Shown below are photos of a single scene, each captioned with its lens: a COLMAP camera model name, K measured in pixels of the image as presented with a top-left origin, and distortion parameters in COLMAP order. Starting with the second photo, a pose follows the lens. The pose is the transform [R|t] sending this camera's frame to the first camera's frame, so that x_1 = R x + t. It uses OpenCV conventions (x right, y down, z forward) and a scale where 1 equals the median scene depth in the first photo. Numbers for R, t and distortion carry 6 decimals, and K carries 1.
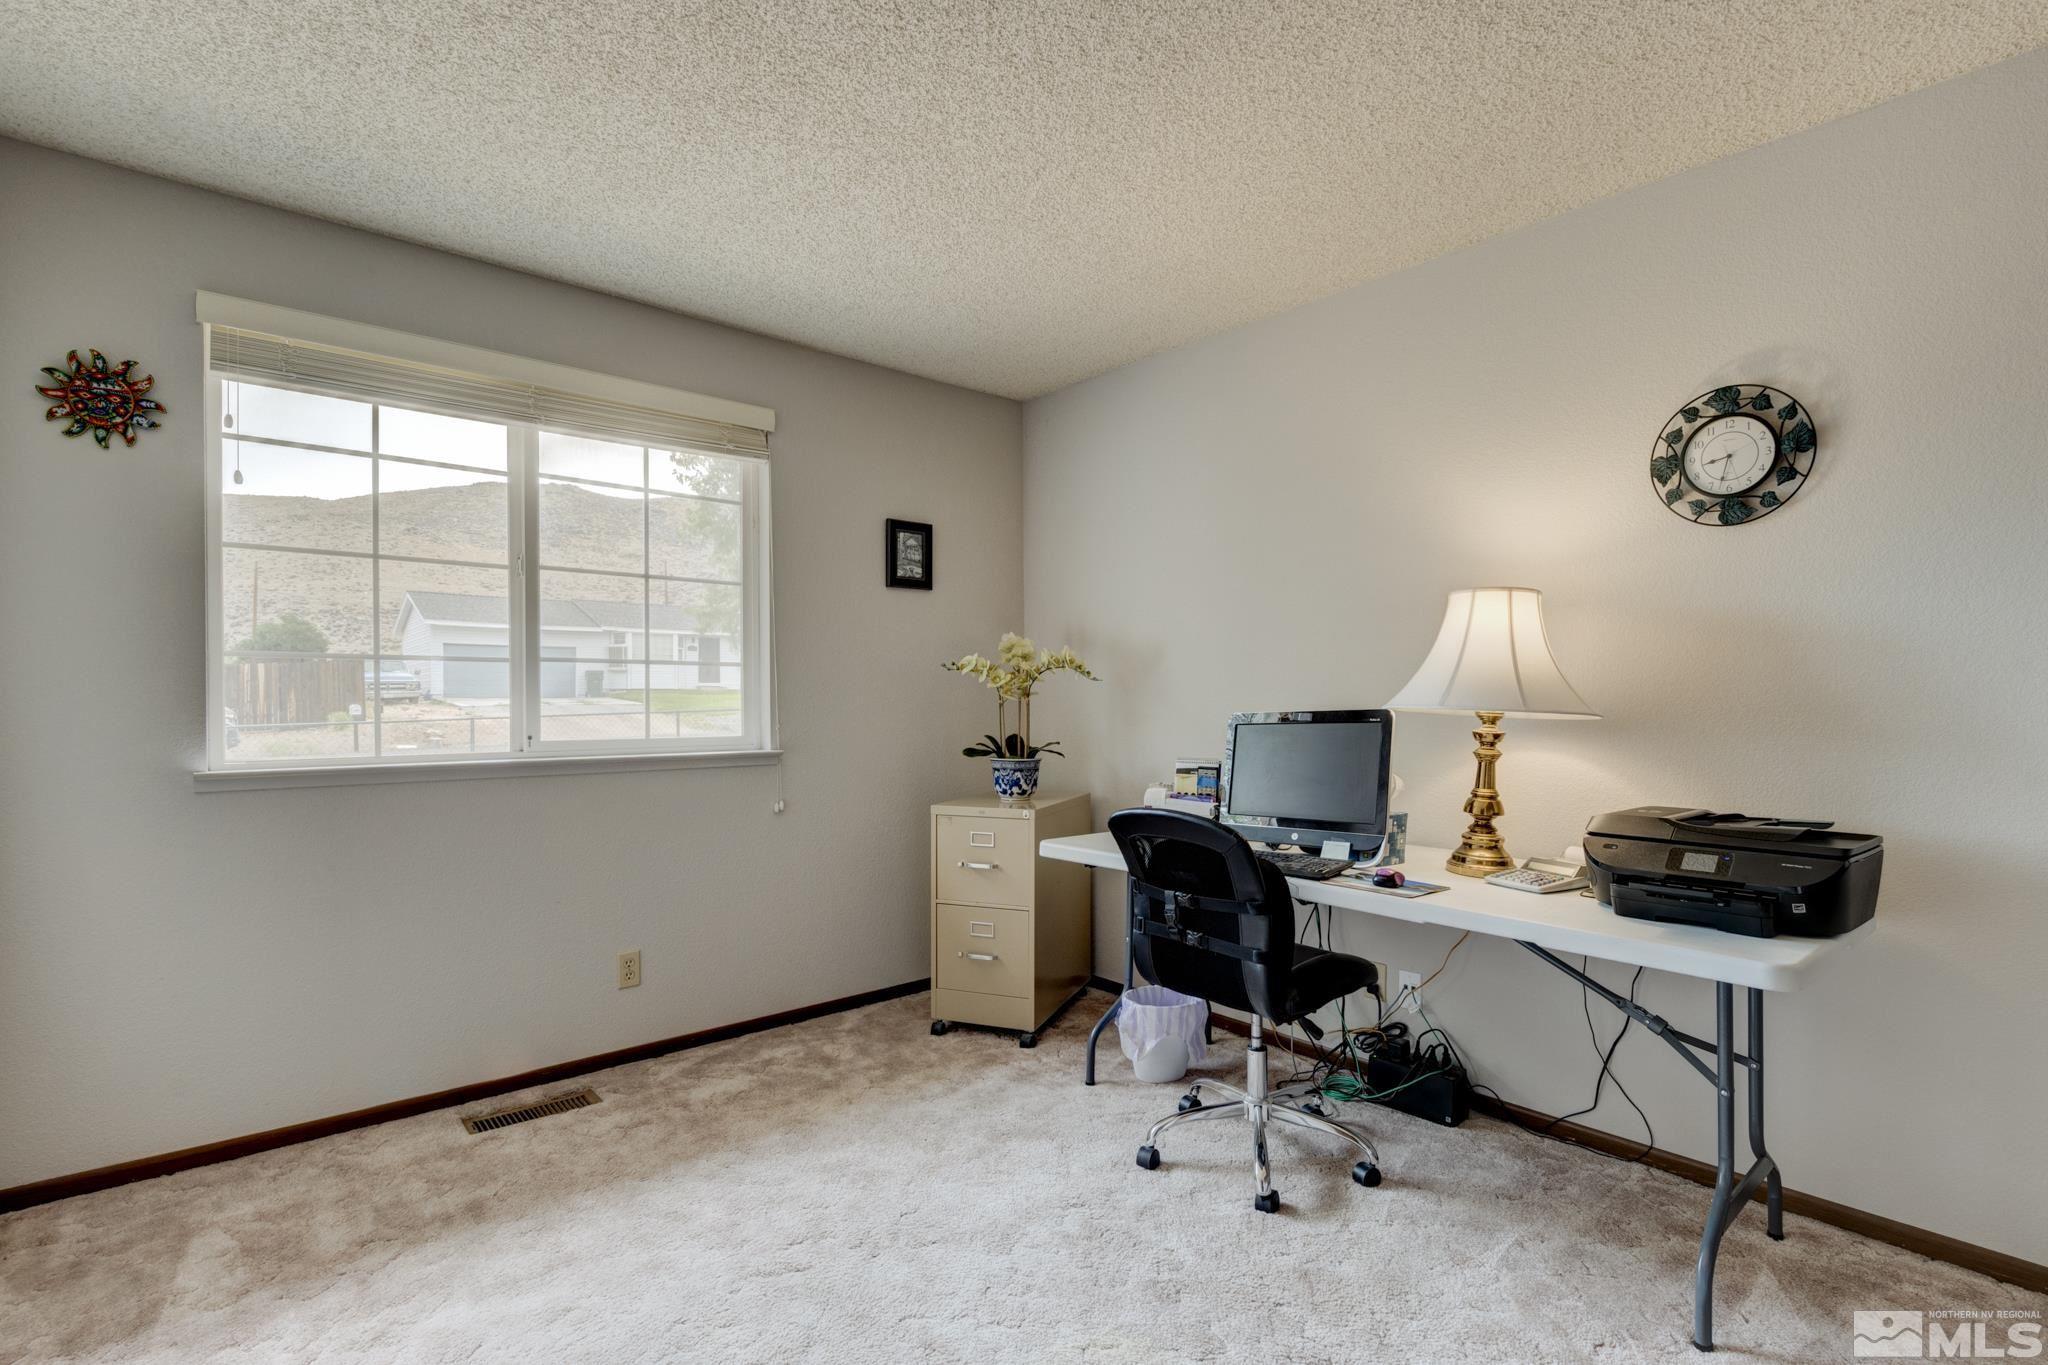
lens RADIAL K [[947.0, 0, 1023.0], [0, 947.0, 694.0], [0, 0, 1]] dist [0.000358, -0.003797]
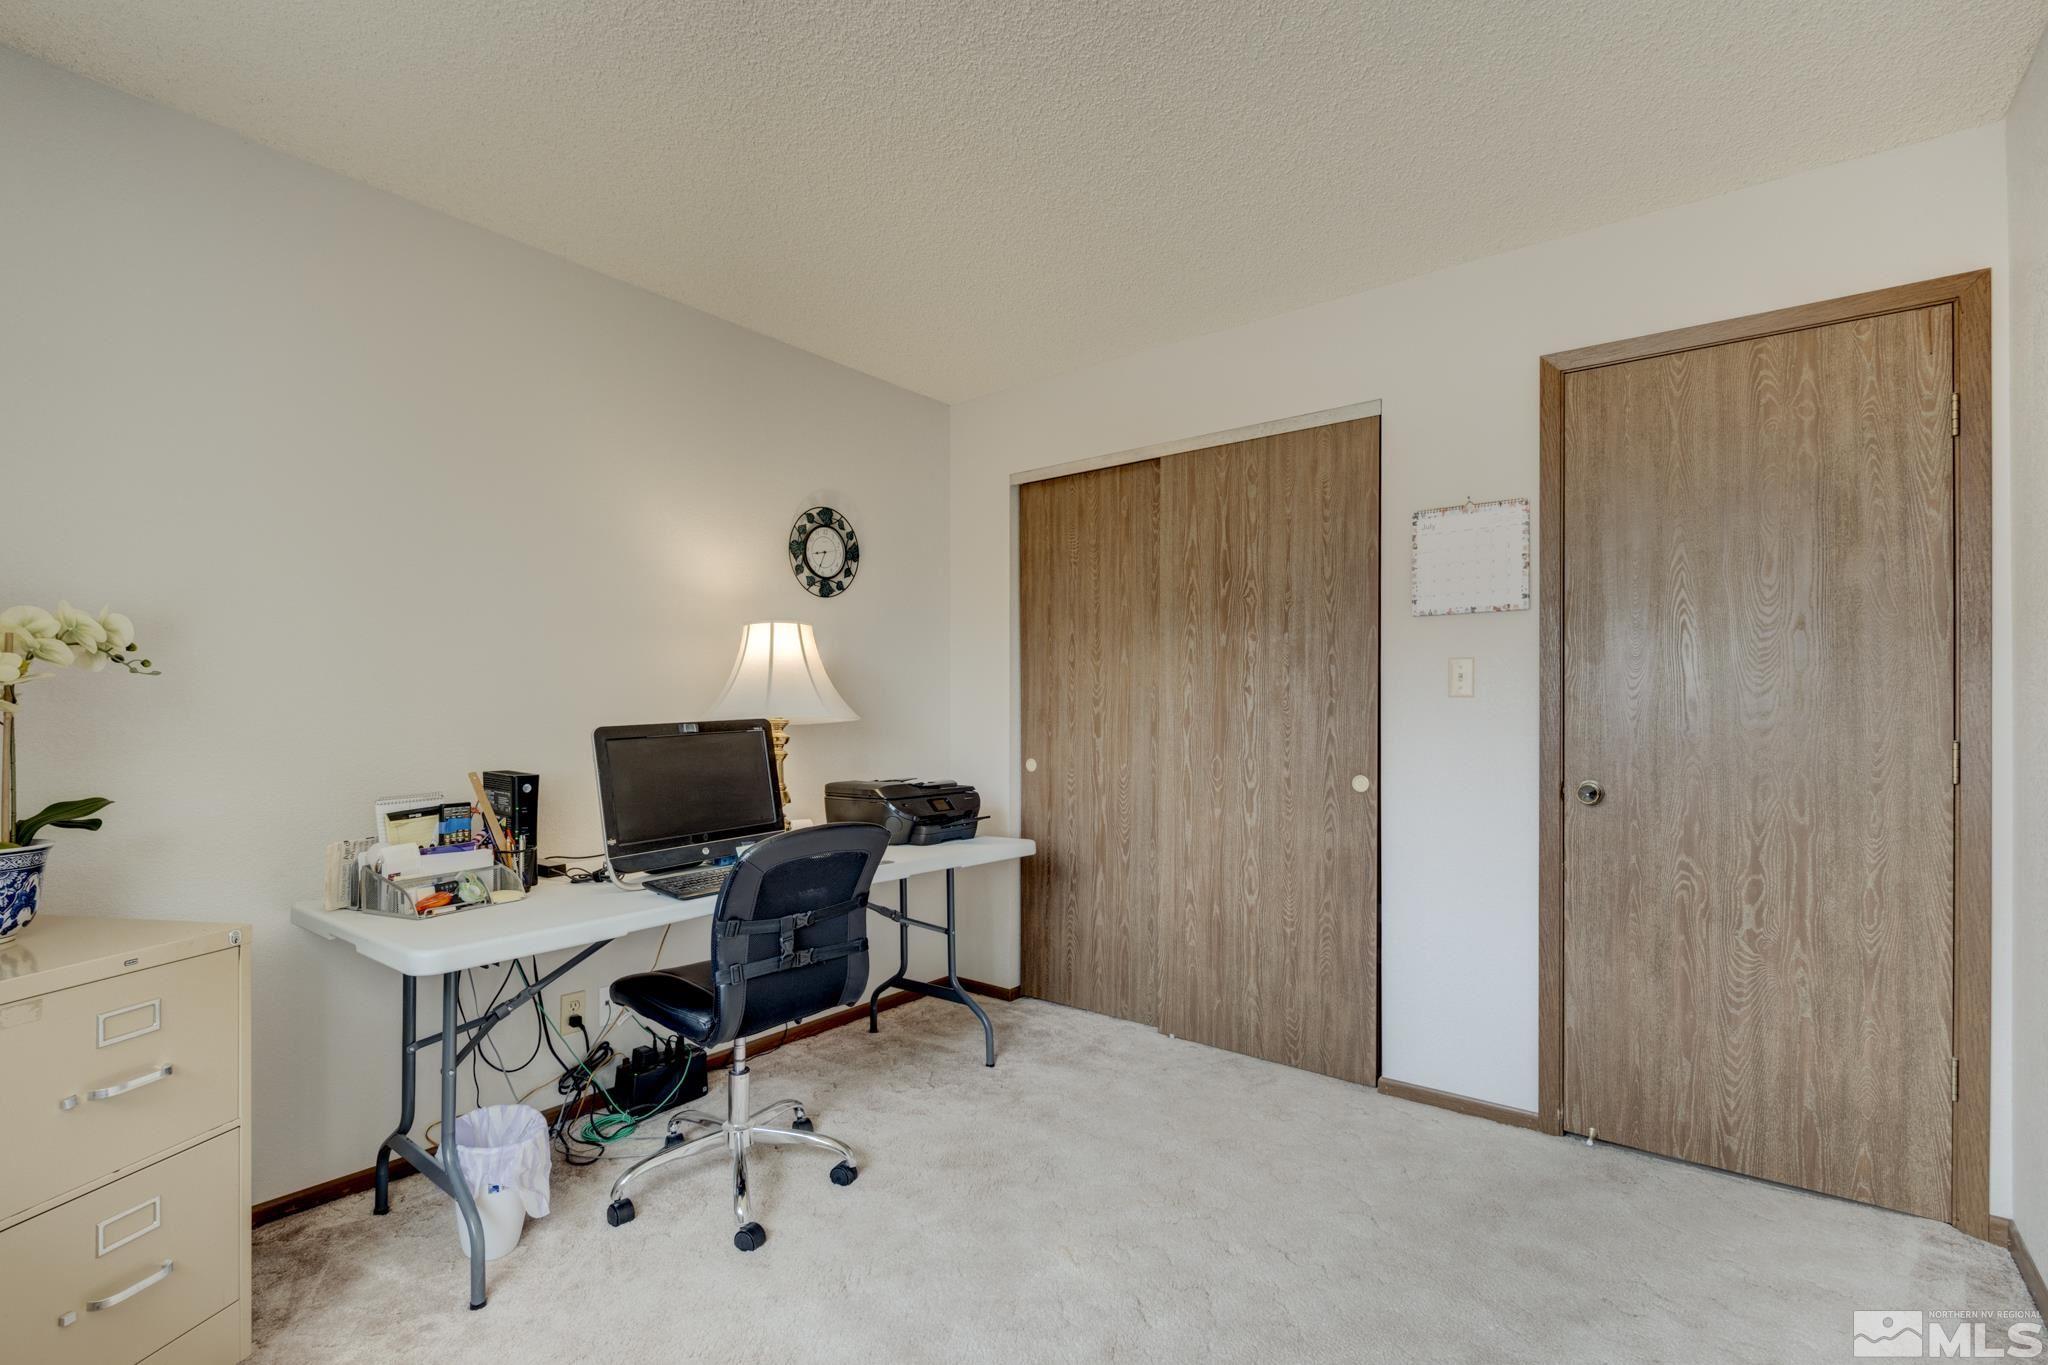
lens RADIAL K [[947.0, 0, 1018.9], [0, 947.0, 692.5], [0, 0, 1]] dist [0.000358, -0.003797]
pose [[-0.193012, 0.015706, 0.981071, -0.804172], [-0.002142, 0.999863, -0.016428, 0.002248], [-0.981194, -0.005273, -0.192952, 0.958241]]
